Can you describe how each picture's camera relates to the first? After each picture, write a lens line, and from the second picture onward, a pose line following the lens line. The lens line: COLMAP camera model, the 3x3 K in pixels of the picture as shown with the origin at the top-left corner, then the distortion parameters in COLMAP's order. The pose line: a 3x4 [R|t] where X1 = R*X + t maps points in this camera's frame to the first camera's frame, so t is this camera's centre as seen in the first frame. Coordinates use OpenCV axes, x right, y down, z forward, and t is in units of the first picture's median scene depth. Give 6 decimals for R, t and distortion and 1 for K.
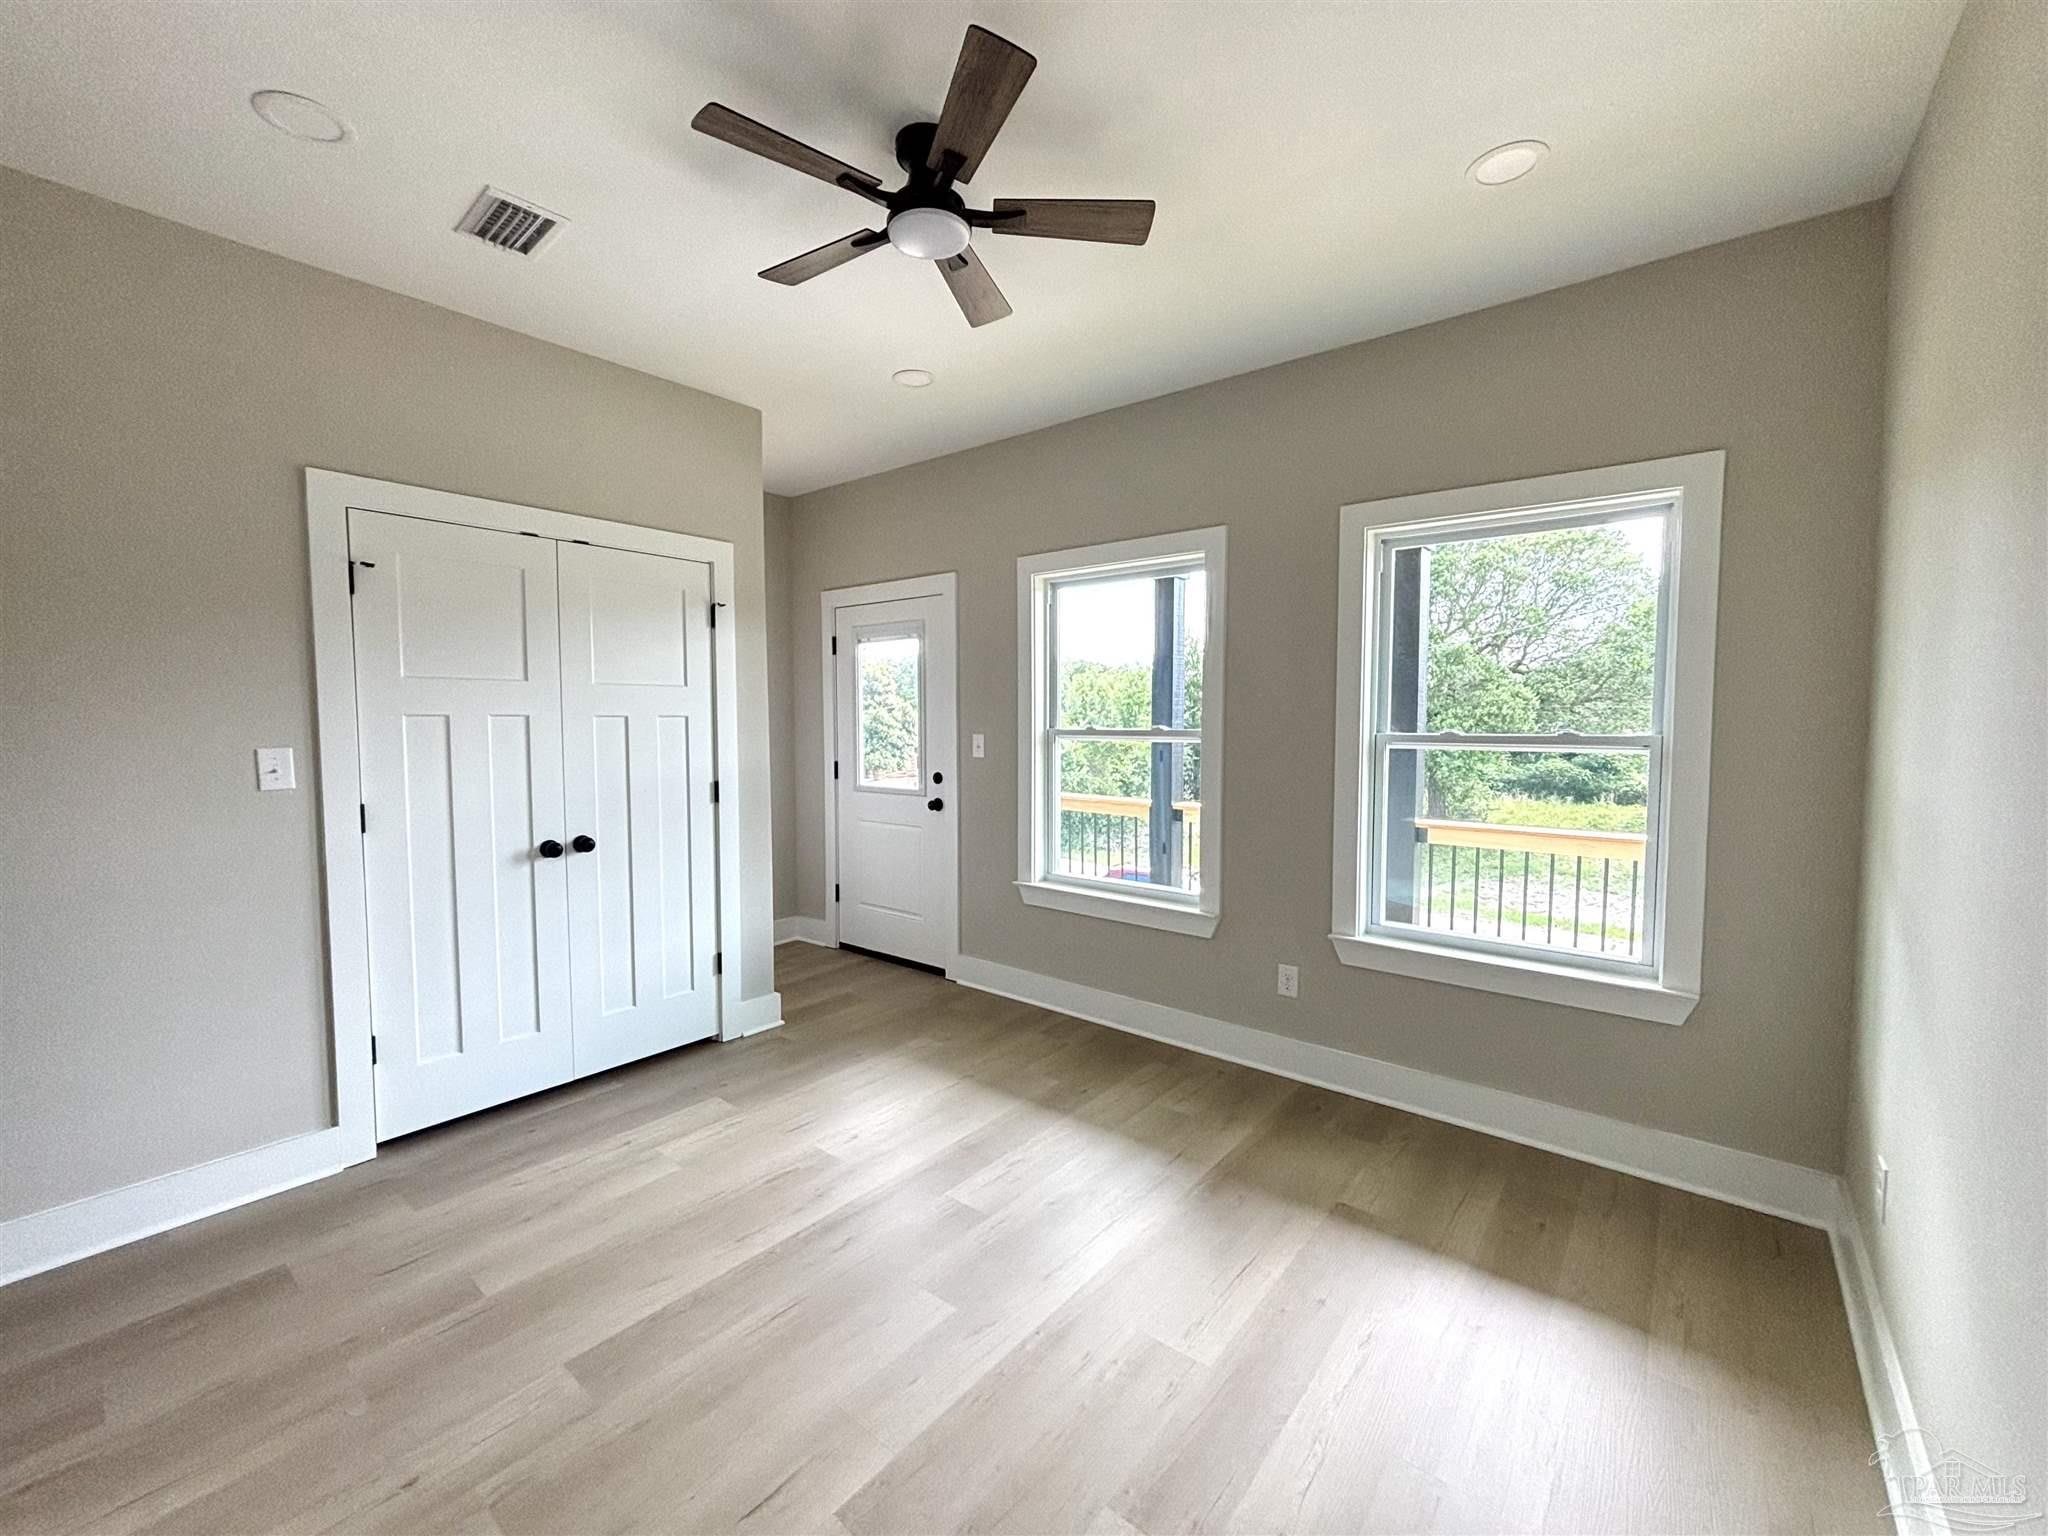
lens RADIAL K [[833.7, 0, 1021.8], [0, 833.7, 767.1], [0, 0, 1]] dist [0.002341, 0.000579]
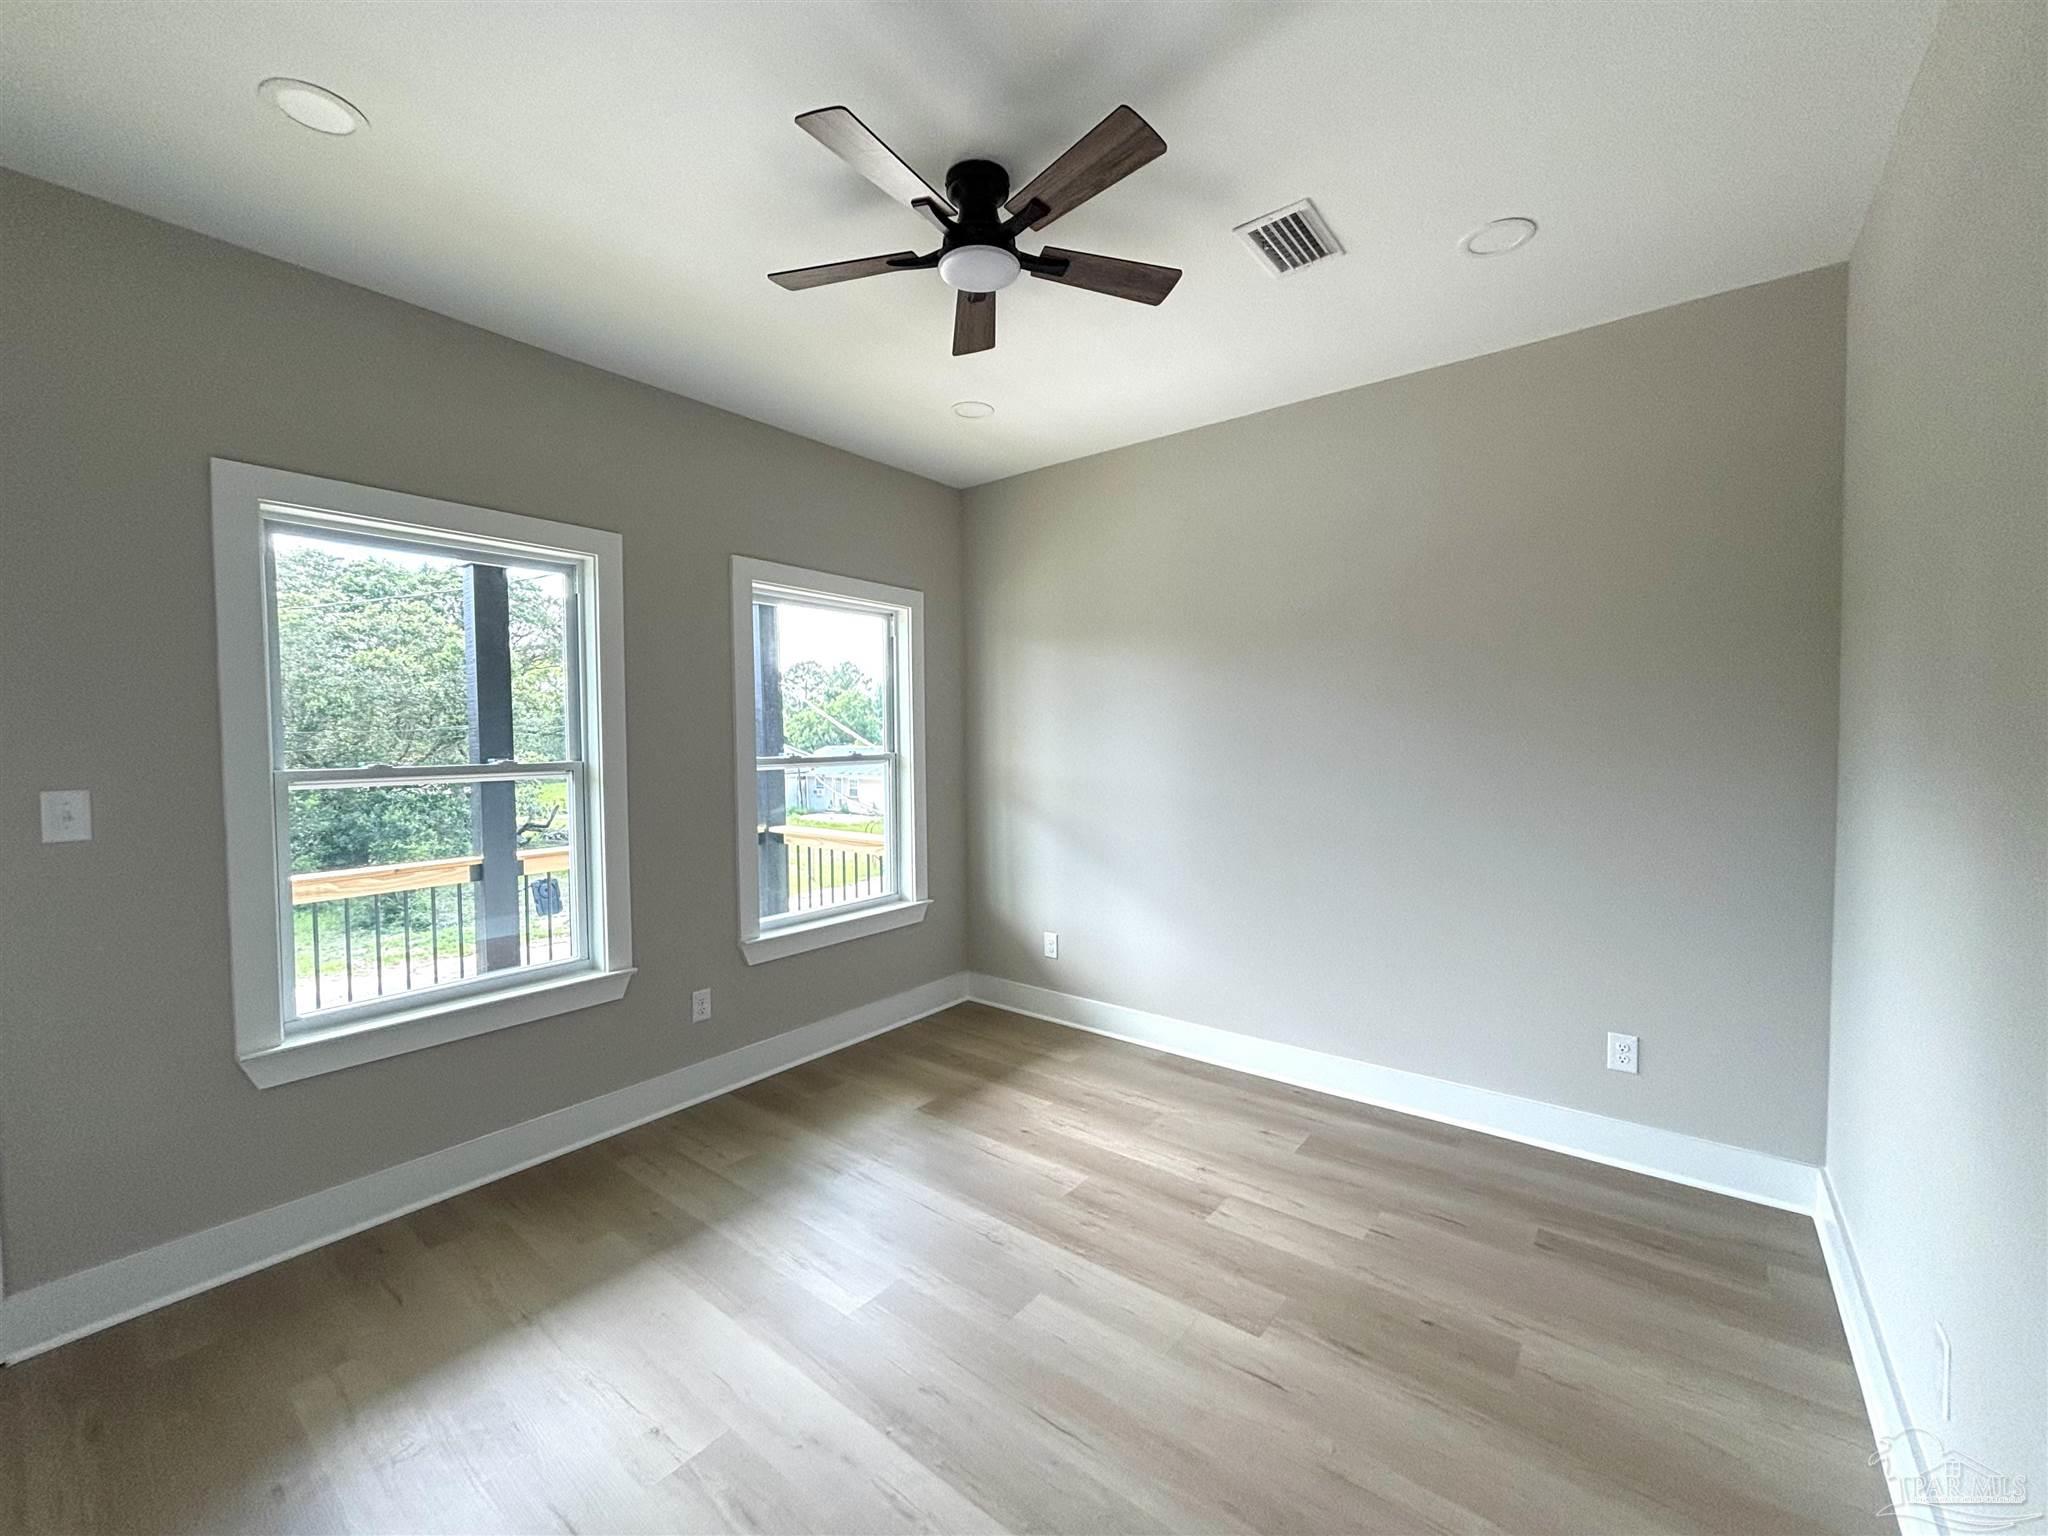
lens RADIAL K [[824.1, 0, 1023.8], [0, 824.1, 764.0], [0, 0, 1]] dist [-0.000220, 0.000192]
pose [[-0.024516, -0.022011, 0.999457, -0.678796], [0.081451, 0.996390, 0.023941, -0.027052], [-0.996376, 0.081994, -0.022635, 0.606331]]
